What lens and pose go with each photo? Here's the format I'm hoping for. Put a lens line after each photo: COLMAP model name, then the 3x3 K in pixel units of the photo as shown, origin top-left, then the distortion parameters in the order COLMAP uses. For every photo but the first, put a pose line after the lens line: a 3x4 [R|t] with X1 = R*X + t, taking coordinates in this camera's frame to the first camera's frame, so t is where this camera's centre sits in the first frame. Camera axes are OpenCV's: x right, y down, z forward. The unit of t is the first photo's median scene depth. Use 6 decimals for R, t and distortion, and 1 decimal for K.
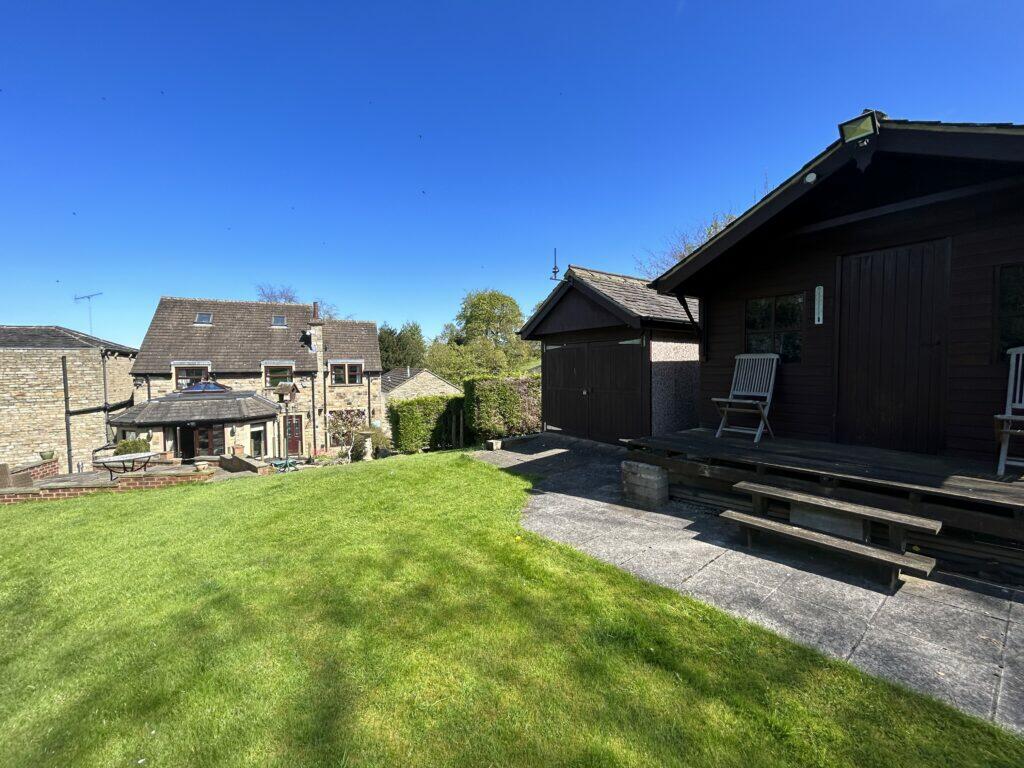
lens RADIAL K [[416.1, 0, 513.4], [0, 416.1, 384.3], [0, 0, 1]] dist [-0.010024, -0.000183]
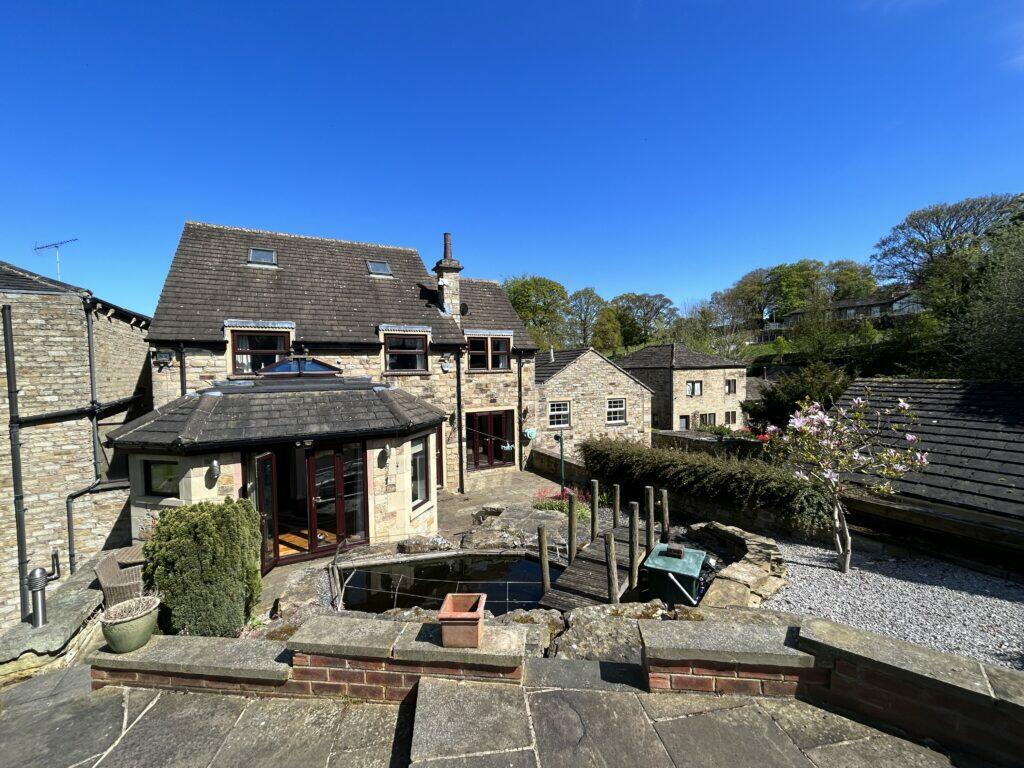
lens RADIAL K [[416.1, 0, 510.9], [0, 416.1, 384.3], [0, 0, 1]] dist [-0.010024, -0.000183]
pose [[0.999258, -0.009849, 0.037228, -0.478197], [0.010133, 0.999921, -0.007471, 0.032460], [-0.037151, 0.007843, 0.999279, 0.458422]]
